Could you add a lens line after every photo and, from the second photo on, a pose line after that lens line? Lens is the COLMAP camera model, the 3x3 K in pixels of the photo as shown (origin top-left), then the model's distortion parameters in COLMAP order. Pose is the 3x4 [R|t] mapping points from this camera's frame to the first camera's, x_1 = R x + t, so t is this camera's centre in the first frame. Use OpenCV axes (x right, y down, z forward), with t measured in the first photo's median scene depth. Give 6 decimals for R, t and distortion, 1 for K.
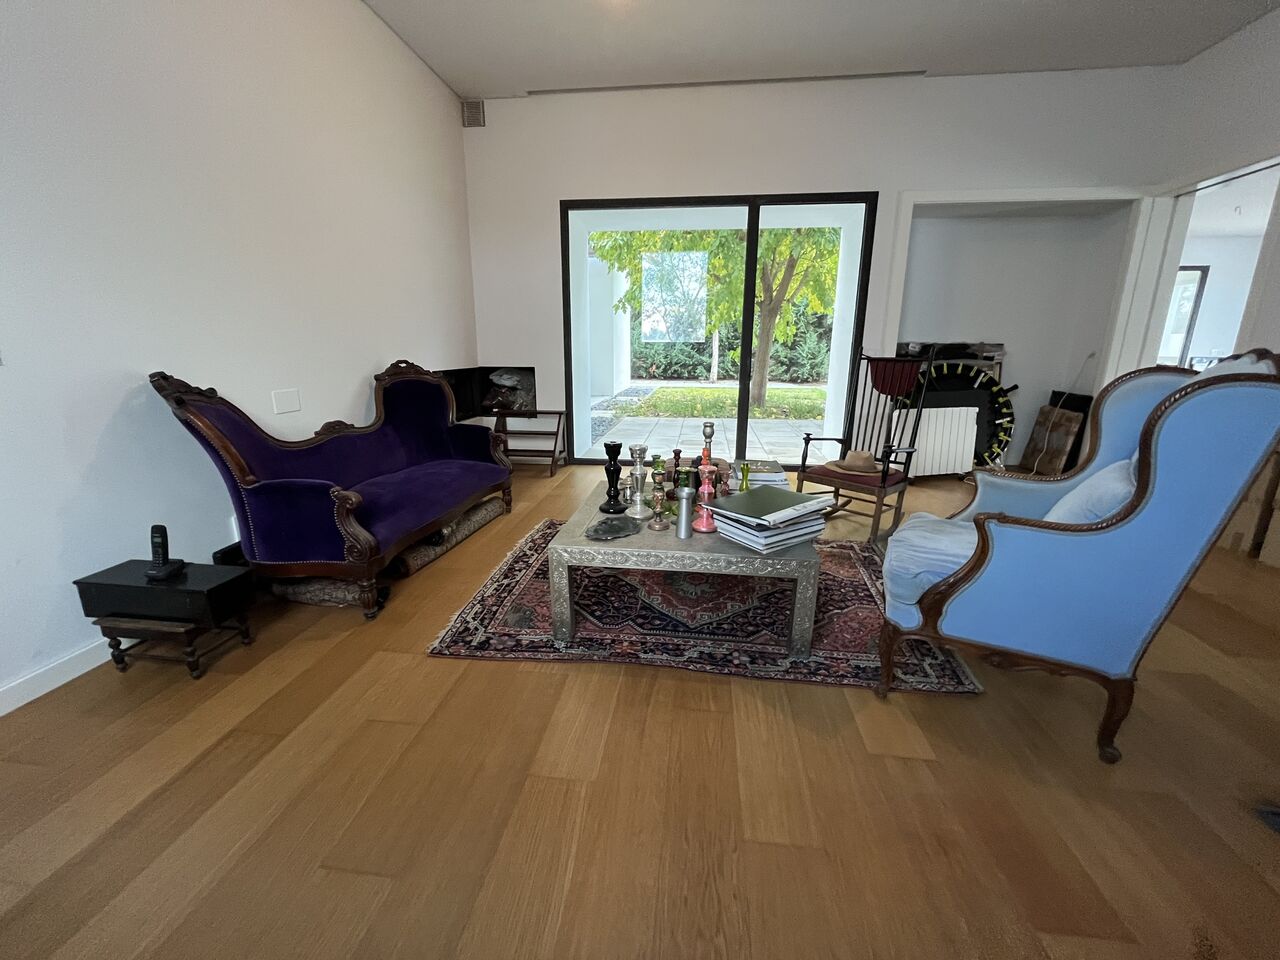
lens RADIAL K [[521.3, 0, 640.8], [0, 521.3, 475.2], [0, 0, 1]] dist [-0.001626, -0.000447]
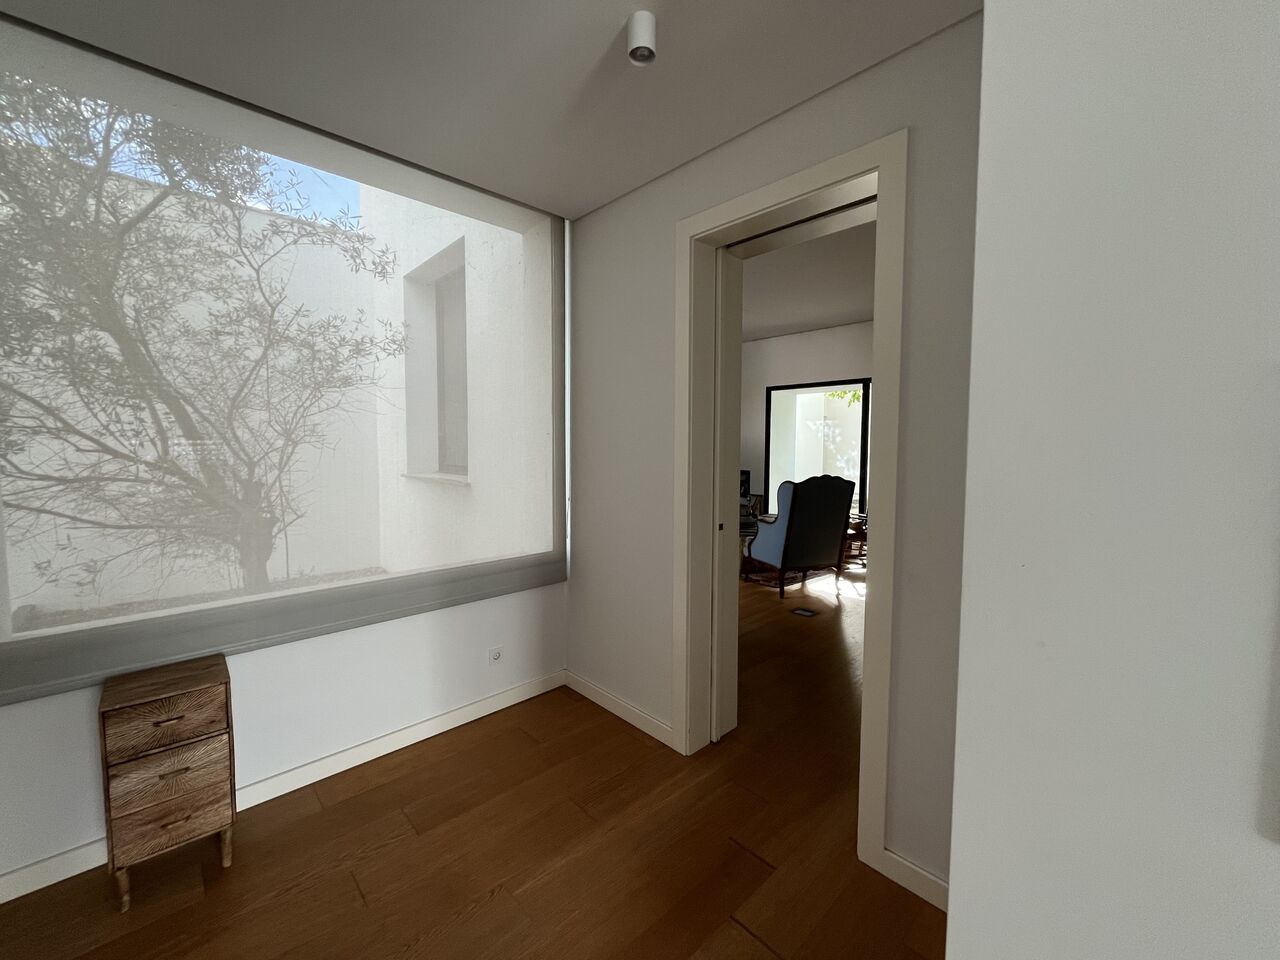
lens RADIAL K [[521.3, 0, 640.8], [0, 521.3, 475.2], [0, 0, 1]] dist [-0.001626, -0.000447]
pose [[0.768494, 0.039877, -0.638613, 1.104365], [-0.156027, 0.979607, -0.126590, 0.169272], [0.620542, 0.196925, 0.759044, -1.044289]]
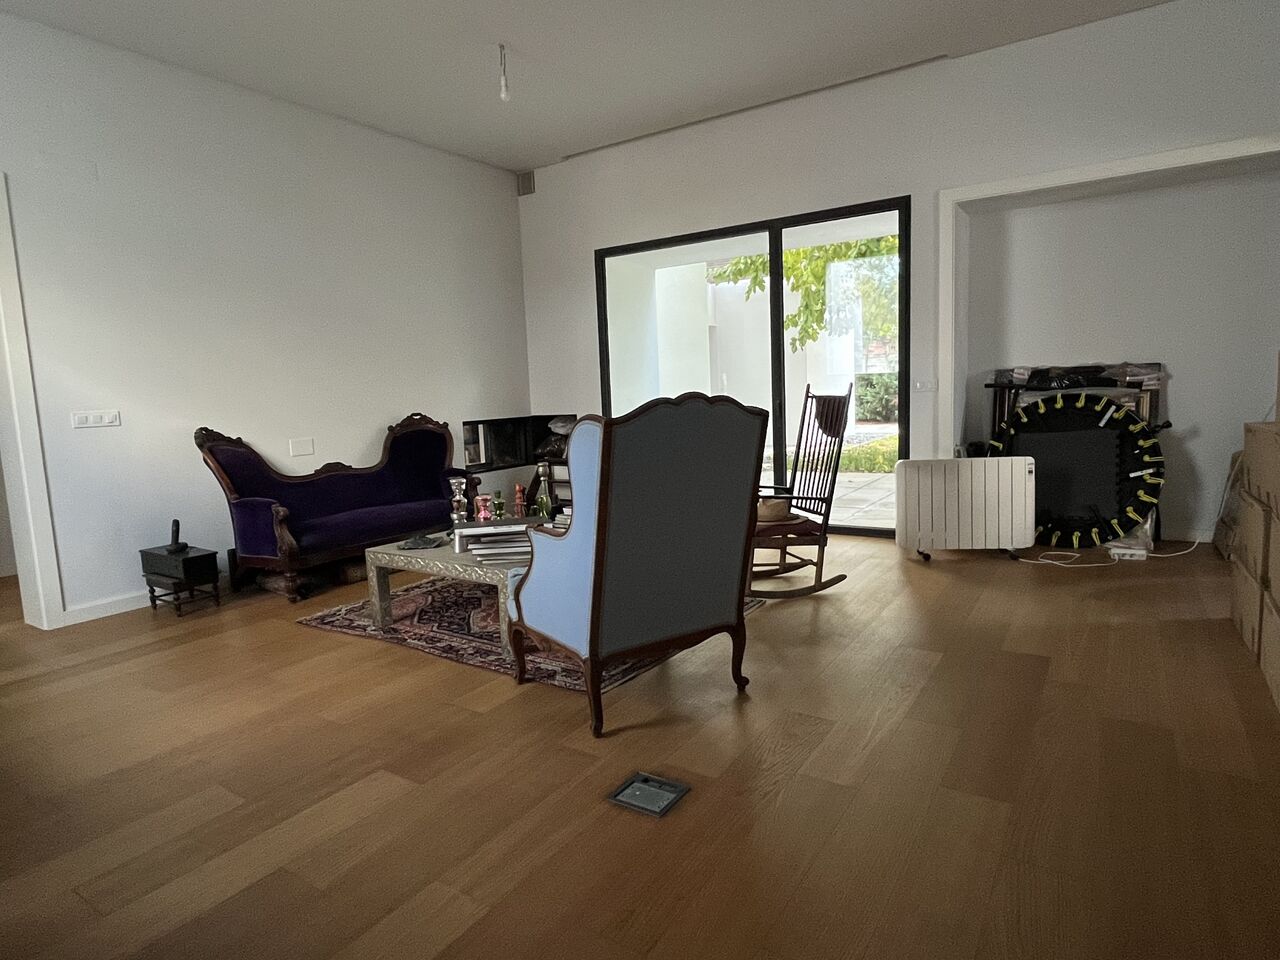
lens RADIAL K [[739.8, 0, 639.7], [0, 739.8, 477.5], [0, 0, 1]] dist [-0.002366, -0.000816]
pose [[0.891752, 0.011723, -0.452373, 0.850986], [-0.062636, 0.993240, -0.097734, 0.059573], [0.448169, 0.115489, 0.886458, -0.254287]]
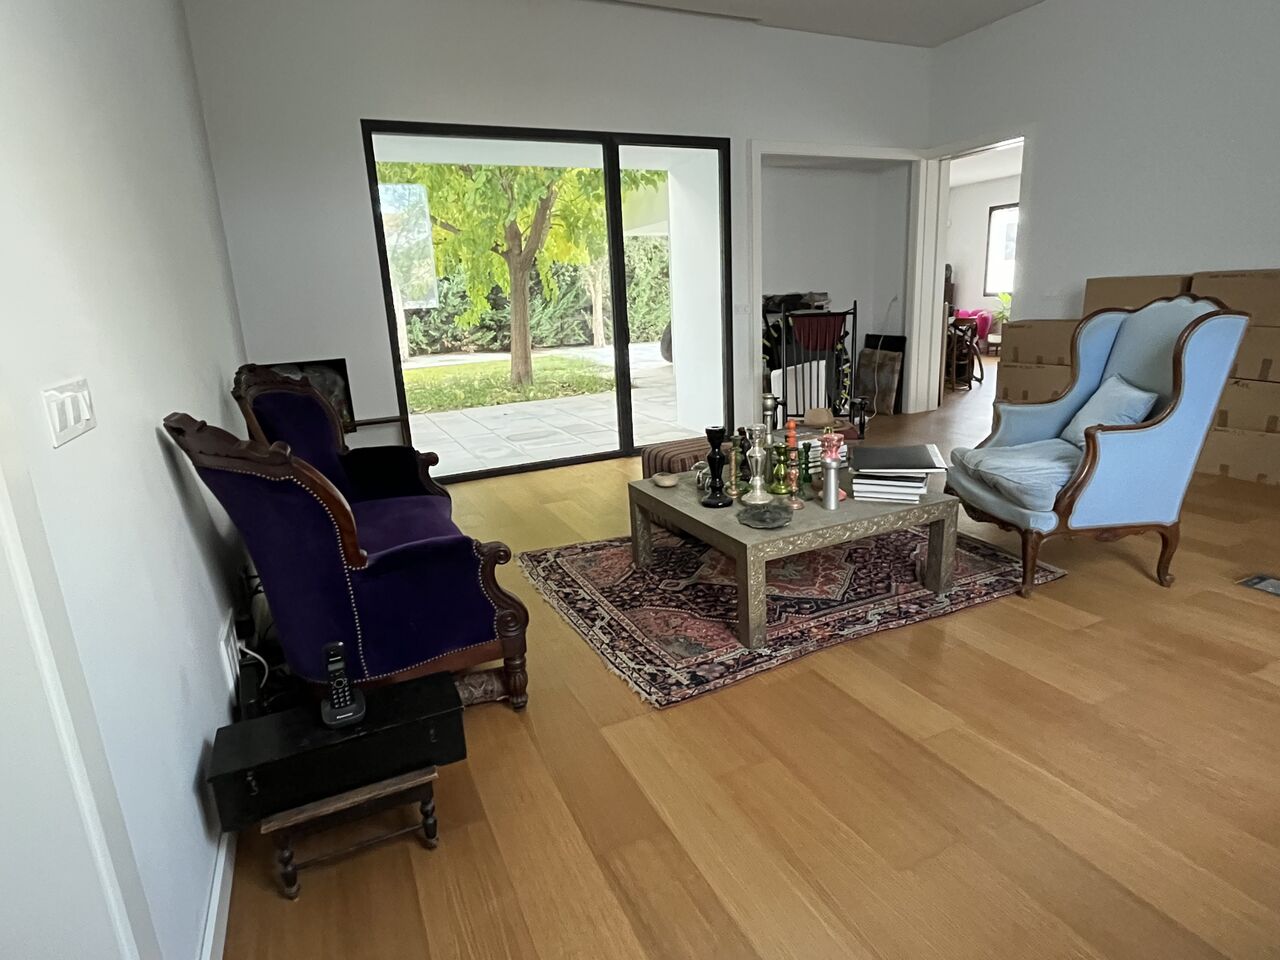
lens RADIAL K [[703.2, 0, 645.4], [0, 703.2, 475.1], [0, 0, 1]] dist [-0.000171, 0.000099]
pose [[0.841229, -0.179308, 0.510080, -0.598311], [0.181662, 0.982298, 0.045708, -0.045722], [-0.509247, 0.054212, 0.858912, 0.028264]]
